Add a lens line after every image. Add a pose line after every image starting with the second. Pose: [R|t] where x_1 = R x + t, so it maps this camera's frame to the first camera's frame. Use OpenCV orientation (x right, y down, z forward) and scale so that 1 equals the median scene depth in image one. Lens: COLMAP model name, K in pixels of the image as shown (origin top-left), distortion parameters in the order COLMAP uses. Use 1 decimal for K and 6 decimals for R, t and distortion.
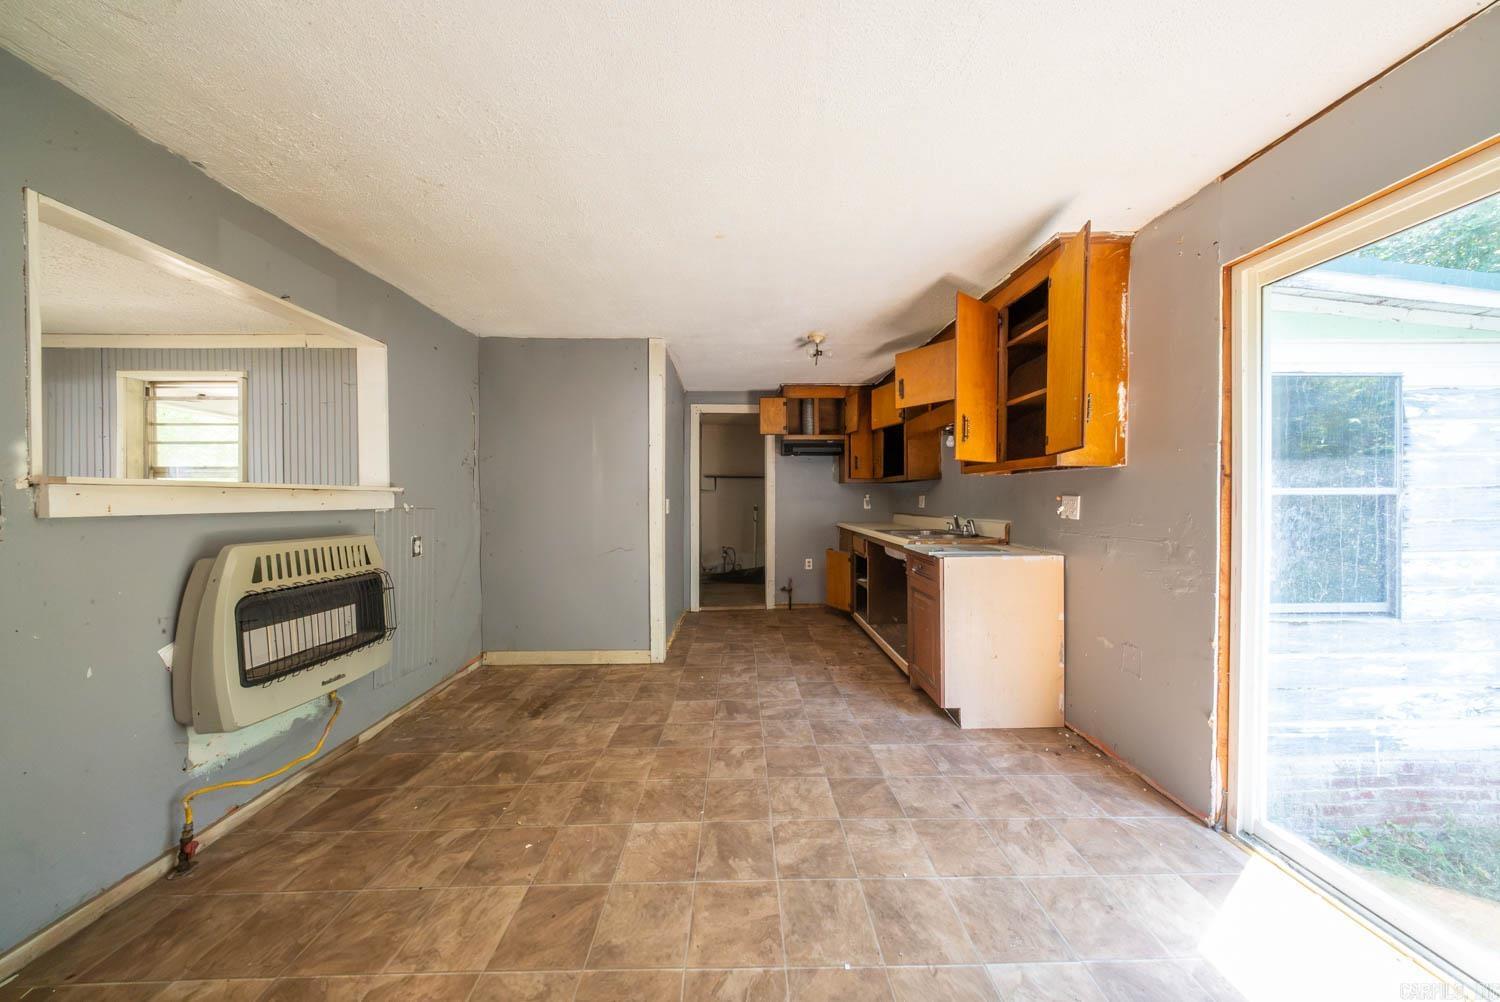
lens RADIAL K [[443.7, 0, 750.8], [0, 443.7, 501.8], [0, 0, 1]] dist [-0.000276, -0.000151]
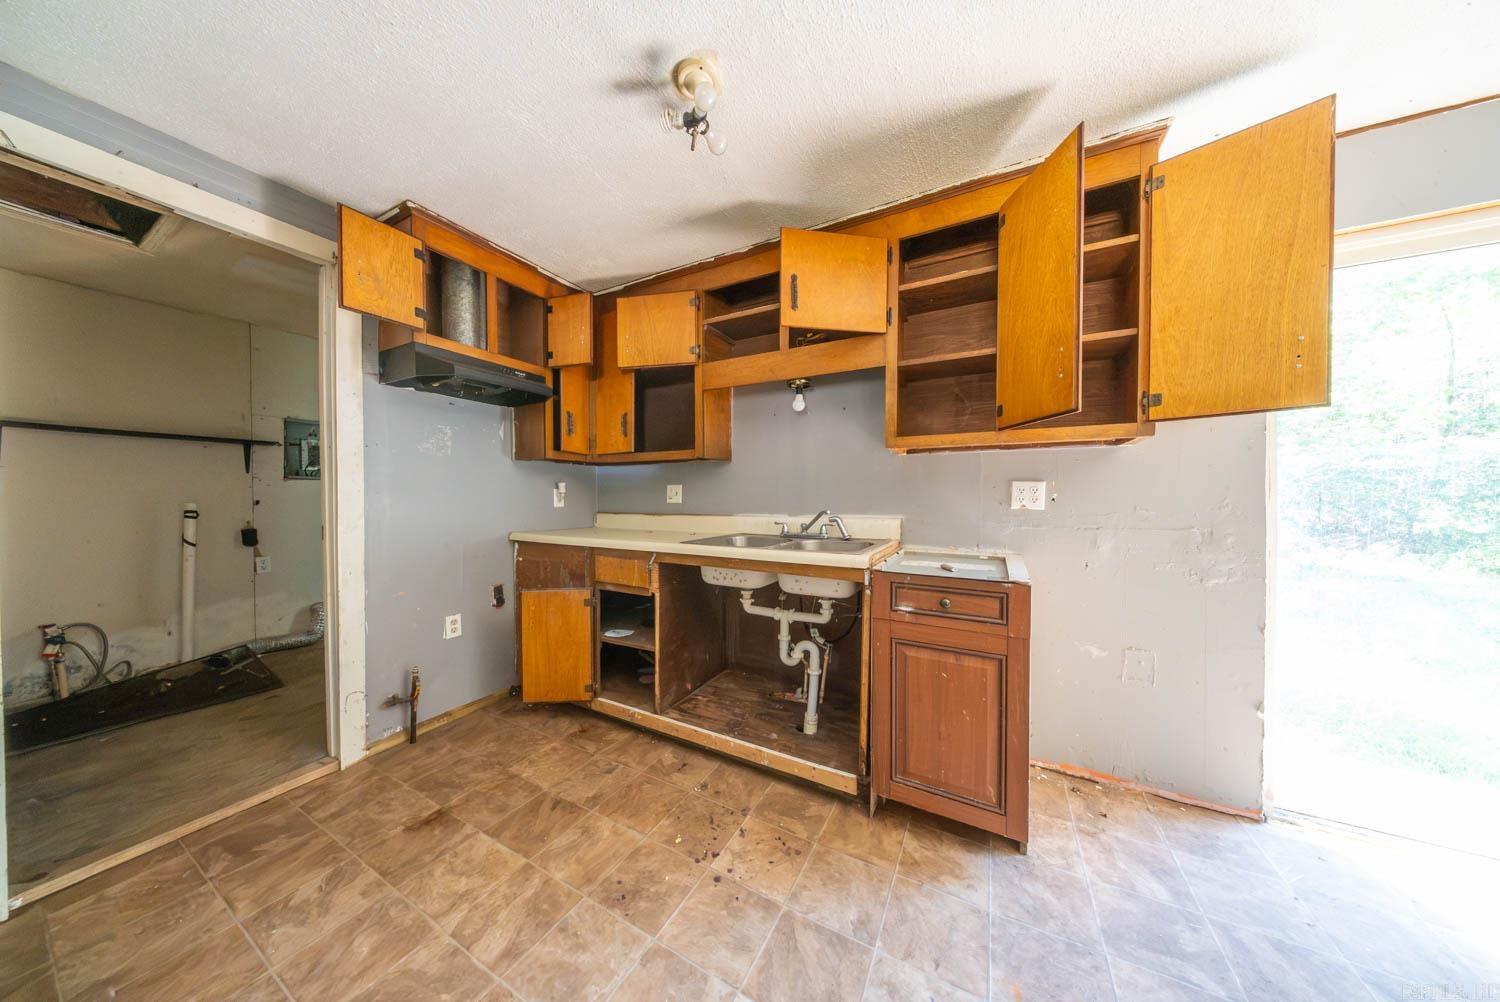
lens RADIAL K [[443.7, 0, 750.8], [0, 443.7, 501.8], [0, 0, 1]] dist [-0.000276, -0.000151]
pose [[0.499926, -0.007344, 0.866037, -0.275893], [0.005809, 0.999970, 0.005126, 0.018320], [-0.866048, 0.002468, 0.499954, 1.143988]]
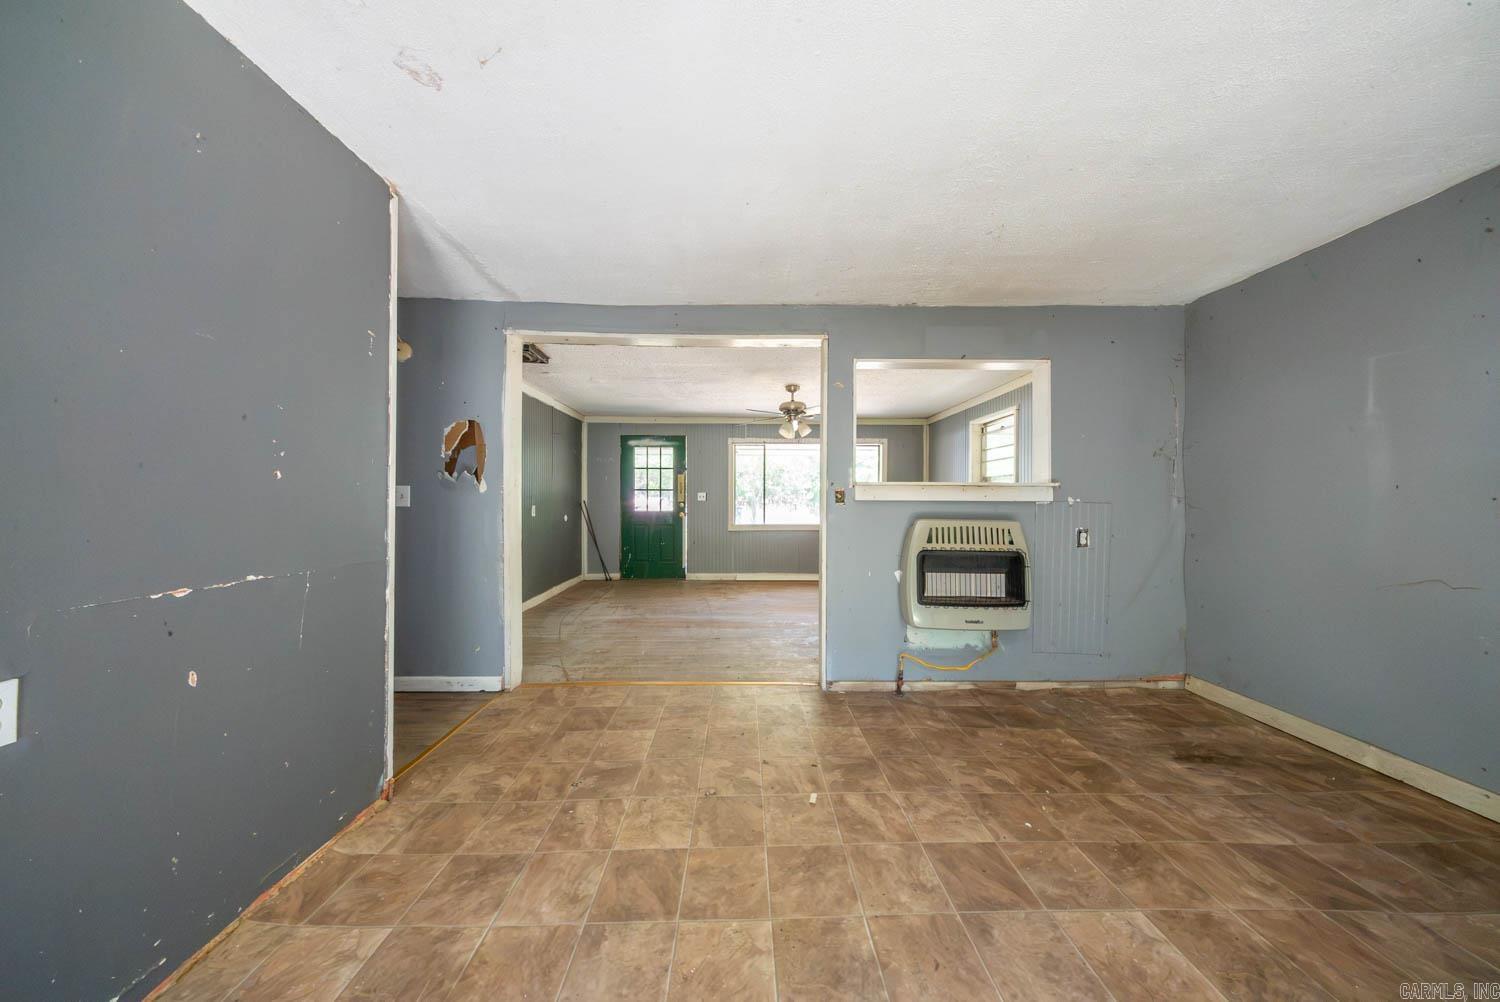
lens RADIAL K [[443.7, 0, 750.8], [0, 443.7, 501.8], [0, 0, 1]] dist [-0.000276, -0.000151]
pose [[-0.002485, 0.000596, -0.999997, 0.384291], [-0.009764, 0.999952, 0.000621, 0.026291], [0.999949, 0.009765, -0.002479, 0.259866]]
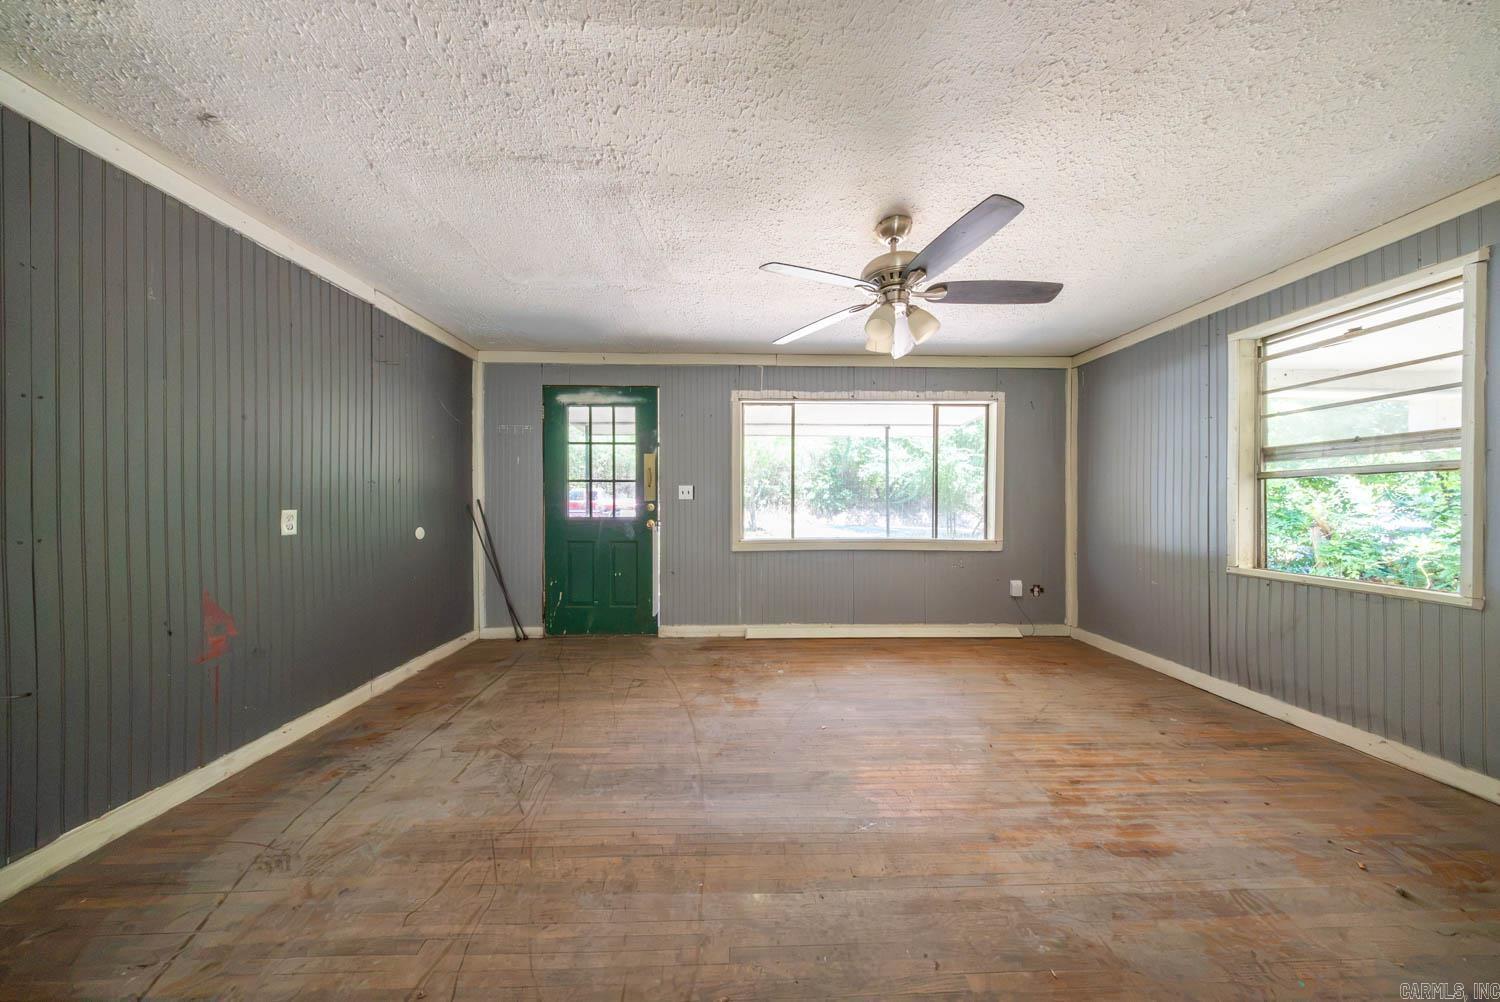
lens RADIAL K [[441.9, 0, 747.0], [0, 441.9, 502.5], [0, 0, 1]] dist [-0.000513, -0.000903]
pose [[0.000759, 0.001184, -0.999999, -0.913032], [-0.006410, 0.999979, 0.001180, 0.033441], [0.999979, 0.006409, 0.000767, 0.156402]]
